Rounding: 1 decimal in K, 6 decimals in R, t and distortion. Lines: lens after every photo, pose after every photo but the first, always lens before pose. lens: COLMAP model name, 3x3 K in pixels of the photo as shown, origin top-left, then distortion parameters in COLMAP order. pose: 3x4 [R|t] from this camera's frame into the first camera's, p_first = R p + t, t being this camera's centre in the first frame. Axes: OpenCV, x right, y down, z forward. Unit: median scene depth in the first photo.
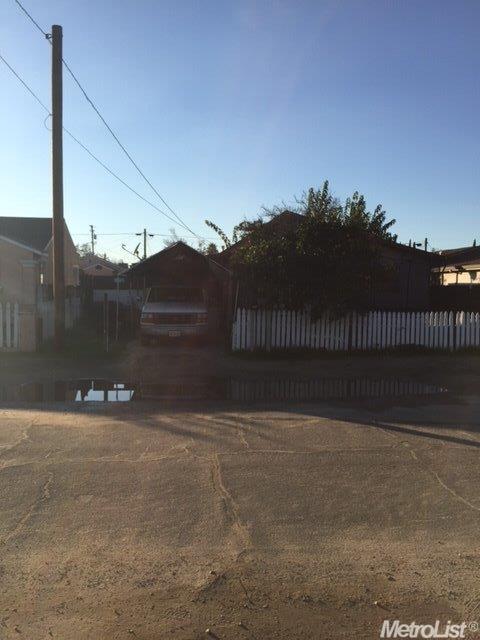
lens RADIAL K [[553.5, 0, 240.8], [0, 553.5, 320.0], [0, 0, 1]] dist [0.062201, -0.069393]
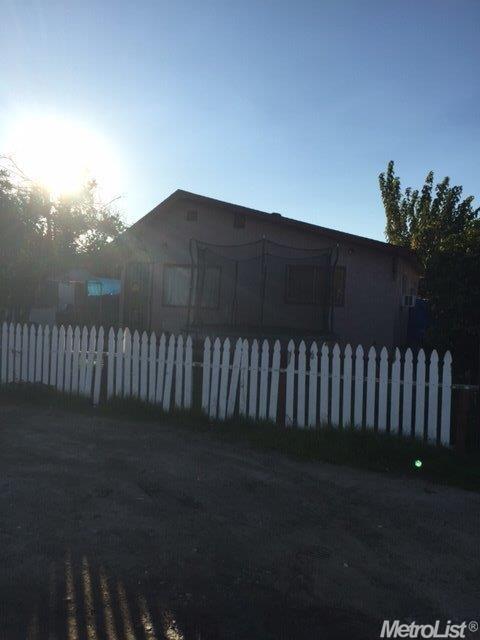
lens RADIAL K [[553.5, 0, 239.9], [0, 553.5, 320.1], [0, 0, 1]] dist [0.062201, -0.069393]
pose [[0.786814, 0.005445, -0.617166, 0.785405], [-0.063013, 0.995444, -0.071552, 0.008784], [0.613965, 0.095188, 0.783573, 0.672798]]
